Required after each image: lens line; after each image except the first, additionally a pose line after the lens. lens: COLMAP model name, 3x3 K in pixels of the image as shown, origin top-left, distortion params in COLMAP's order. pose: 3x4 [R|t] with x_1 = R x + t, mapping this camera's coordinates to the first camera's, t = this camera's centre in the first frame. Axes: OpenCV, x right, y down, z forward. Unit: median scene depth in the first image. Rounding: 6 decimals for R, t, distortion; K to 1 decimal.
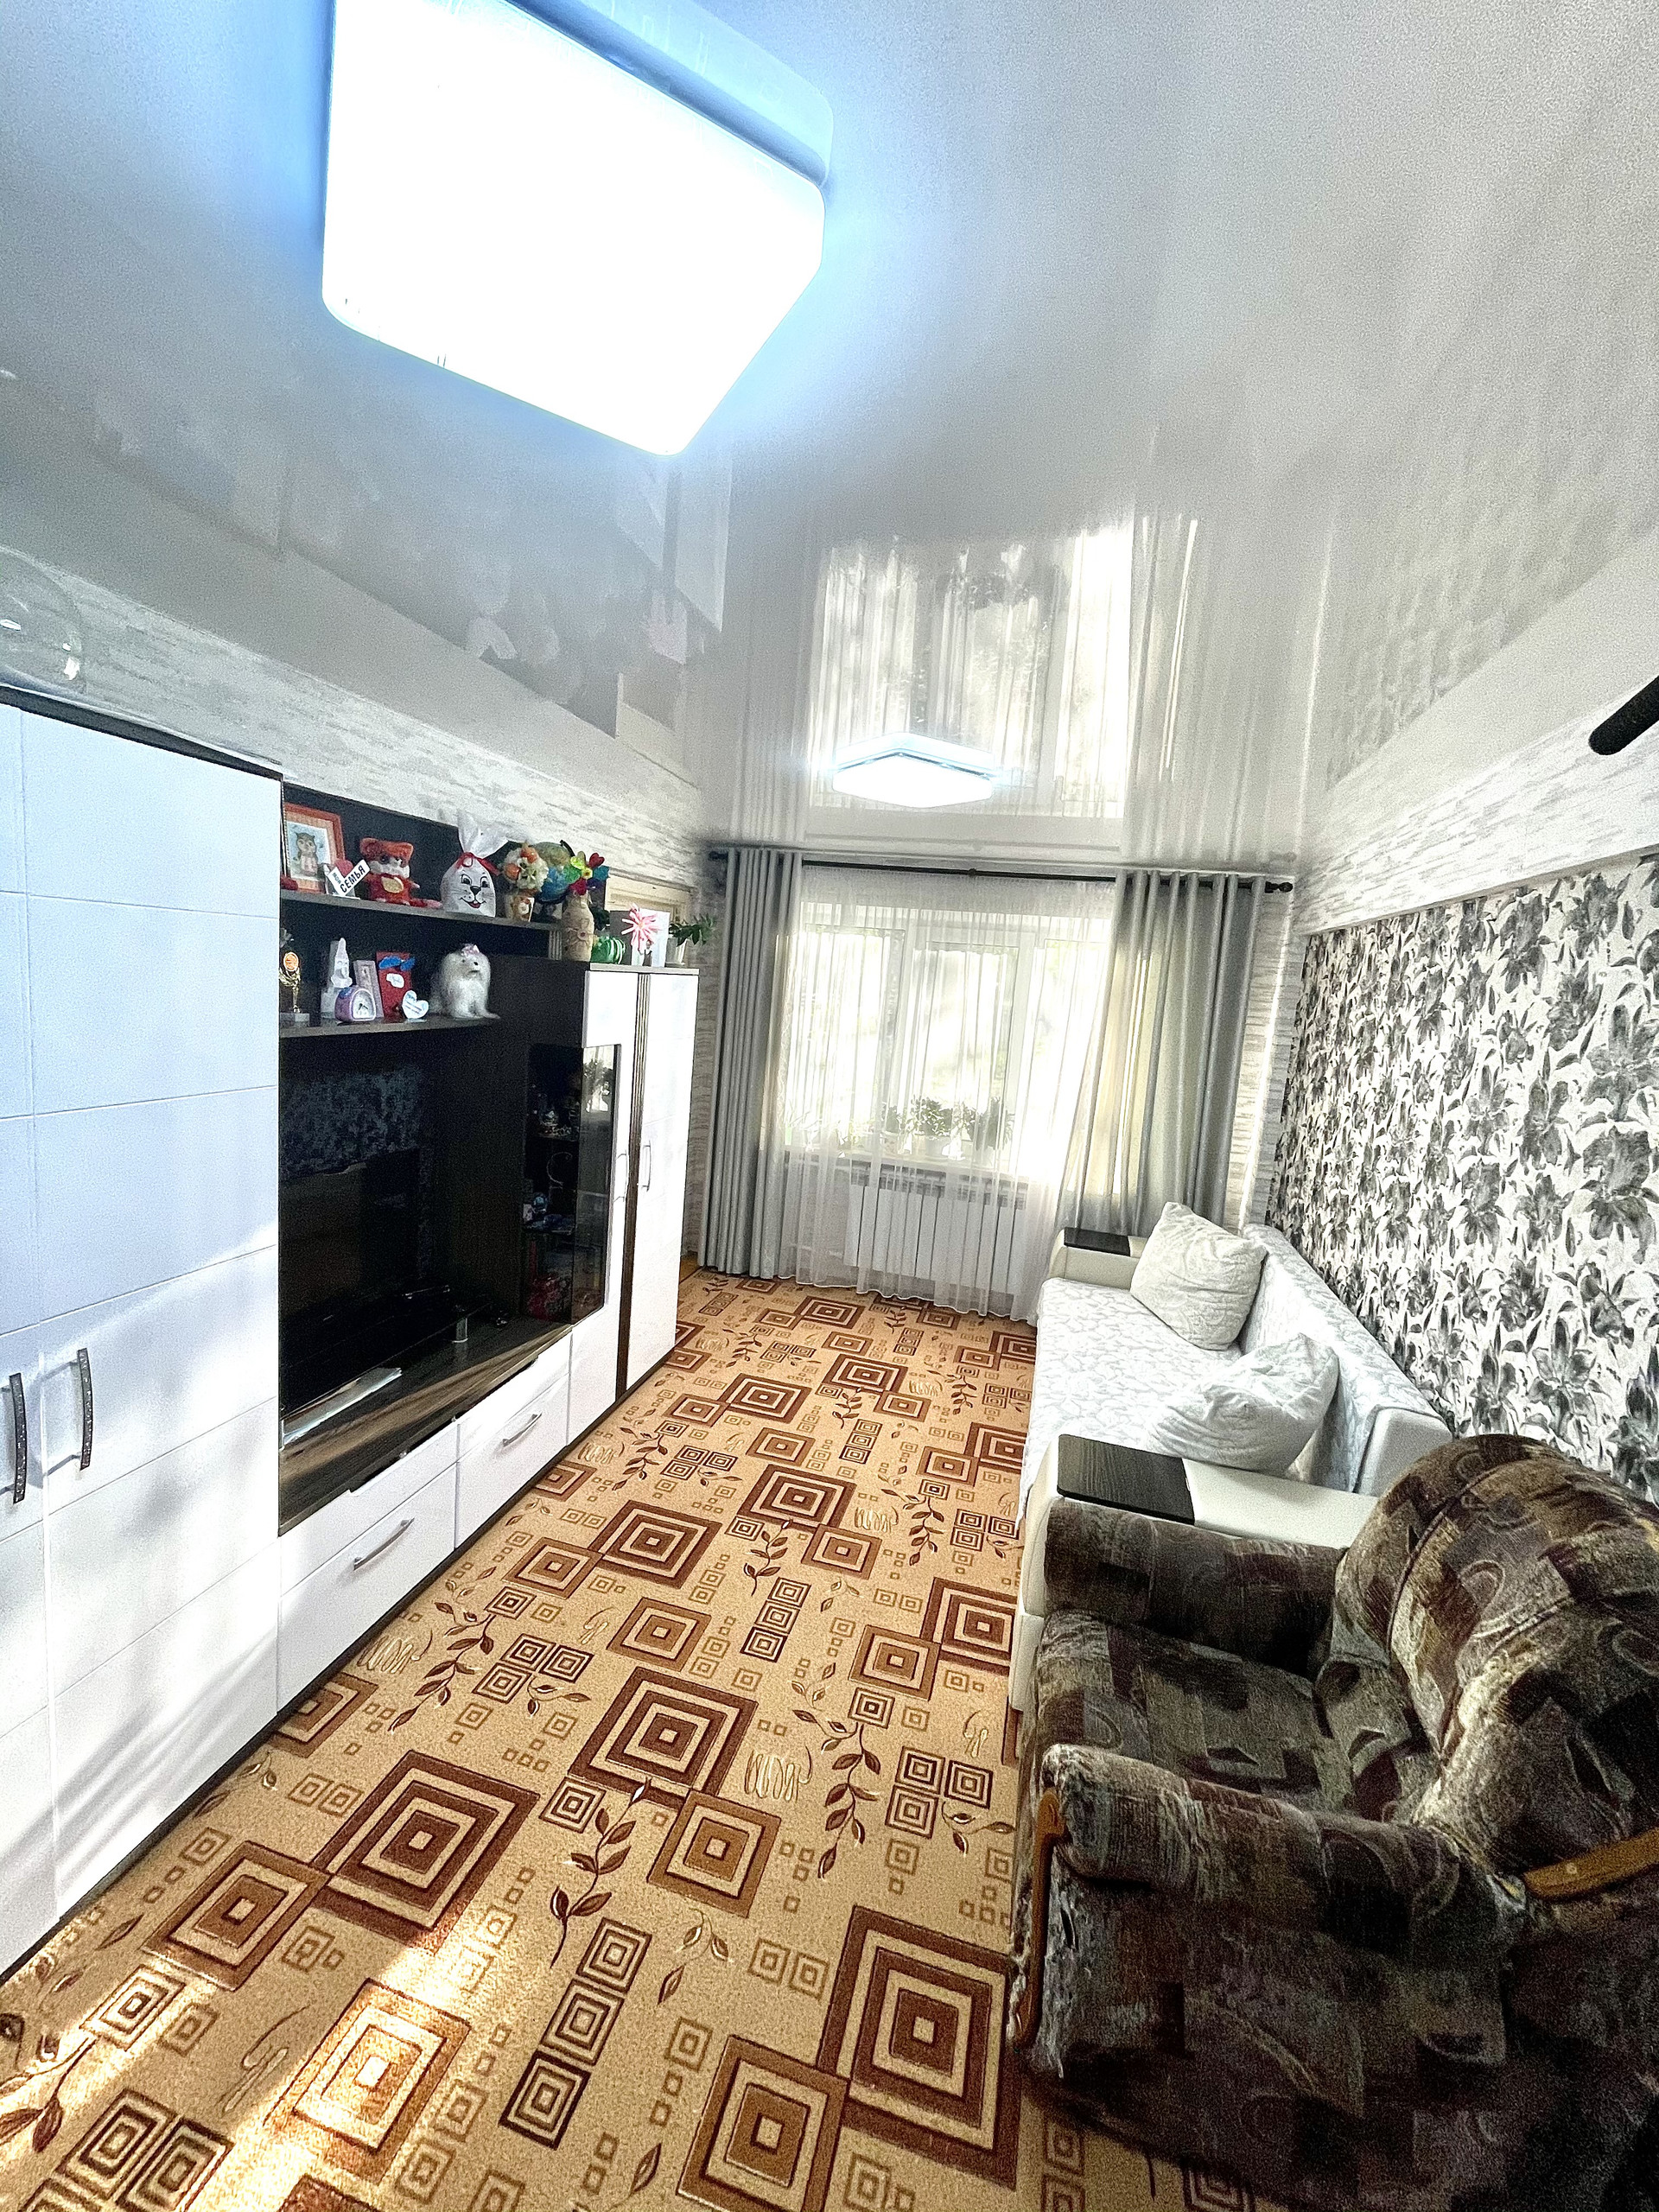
lens RADIAL K [[891.1, 0, 824.1], [0, 891.1, 1091.6], [0, 0, 1]] dist [-0.007712, 0.001178]
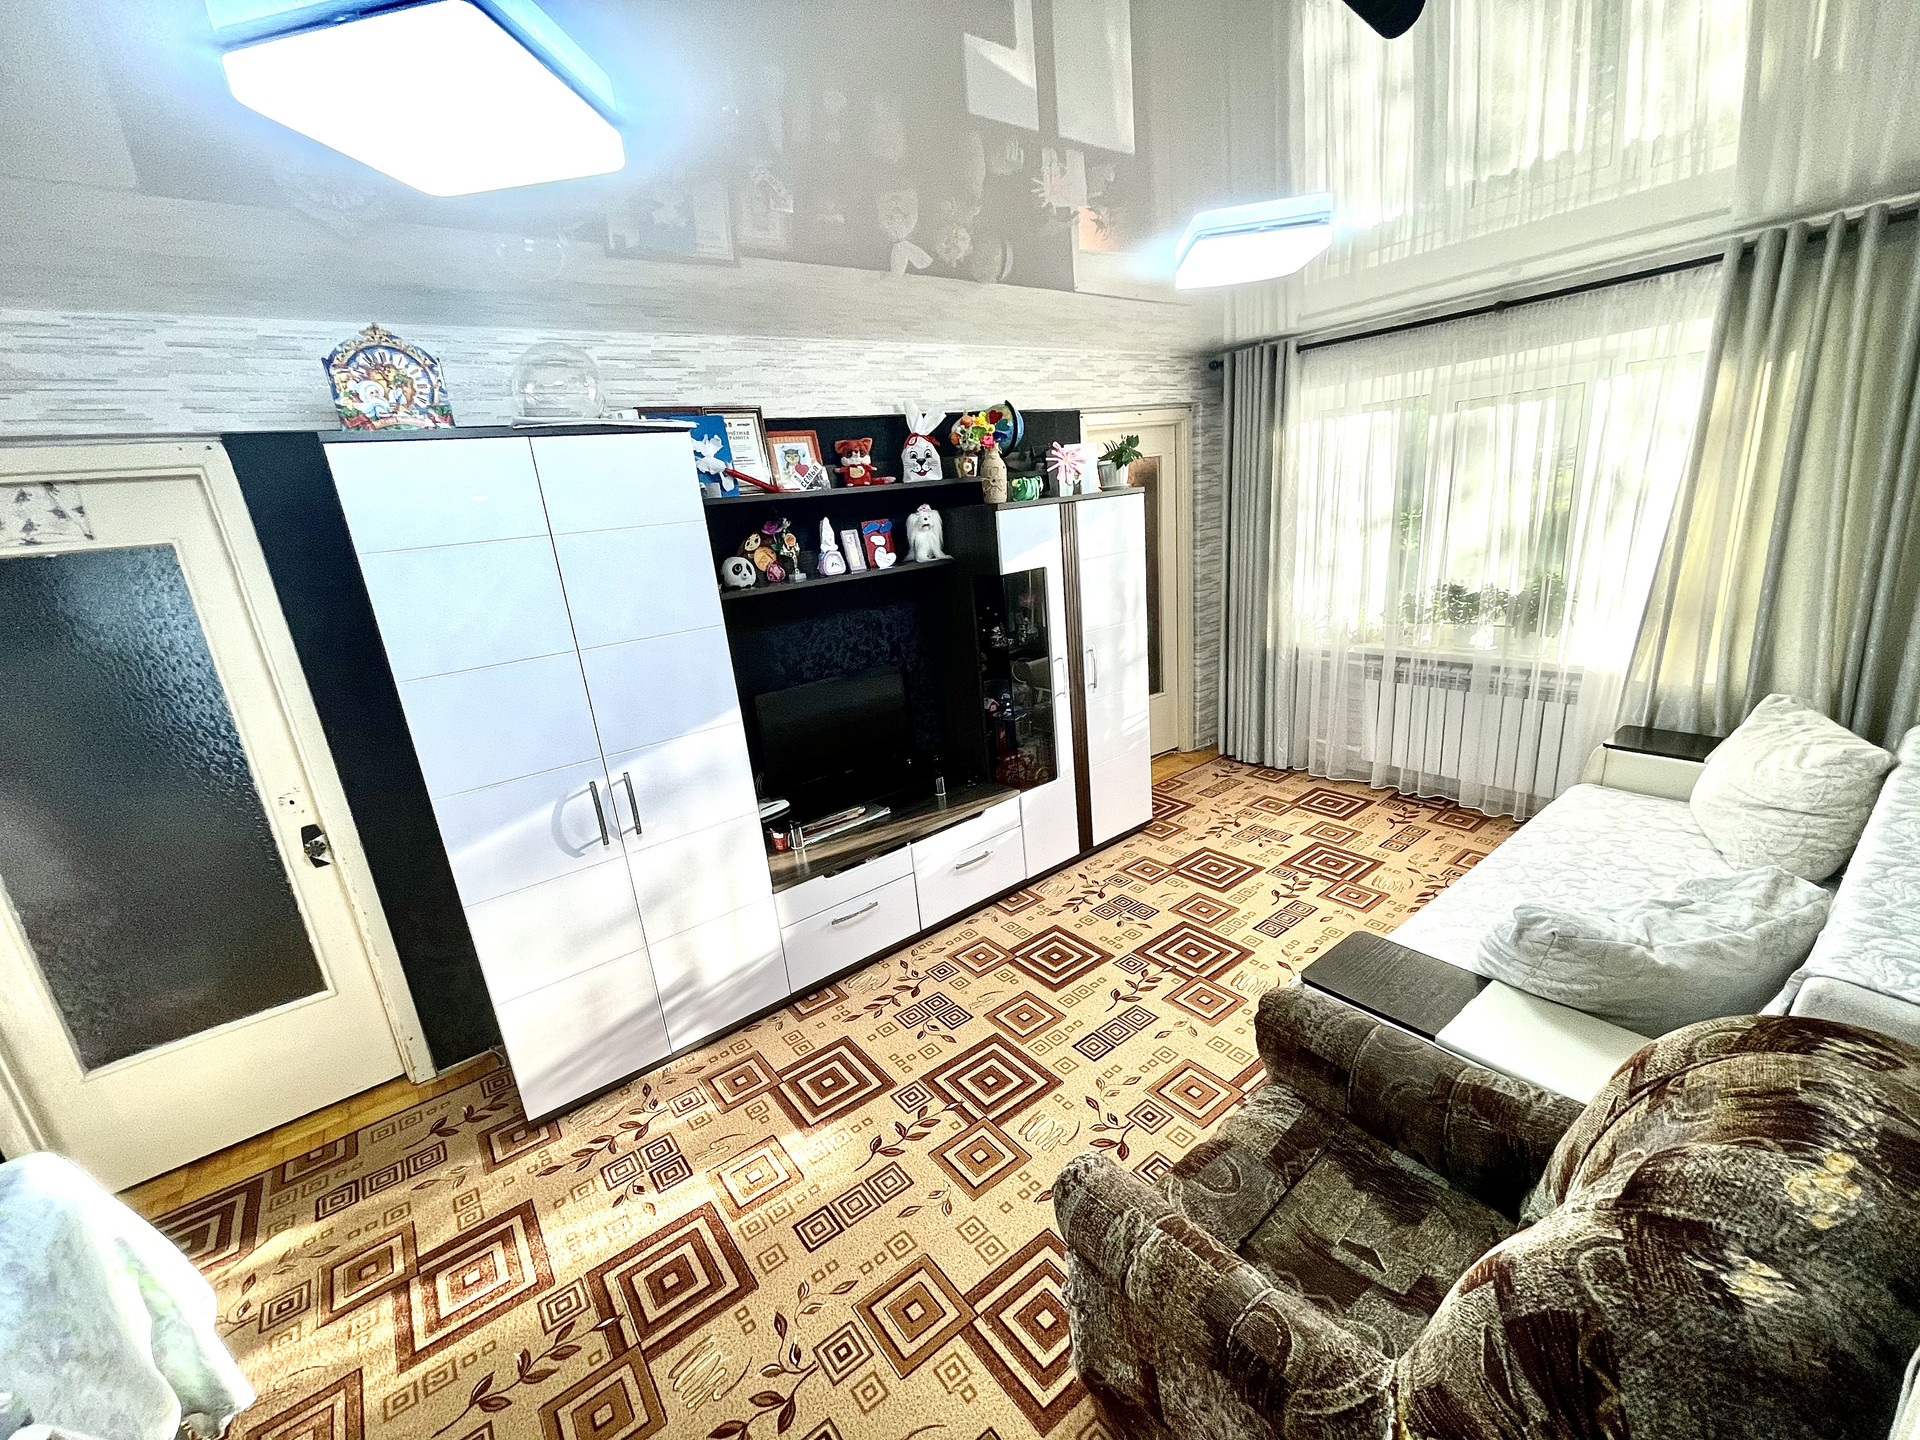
lens RADIAL K [[773.5, 0, 943.2], [0, 773.5, 730.2], [0, 0, 1]] dist [-0.007712, 0.001178]
pose [[0.773674, 0.022913, -0.633169, 0.363208], [0.080044, 0.987804, 0.133553, 0.016131], [0.628507, -0.154008, 0.762404, 0.086866]]
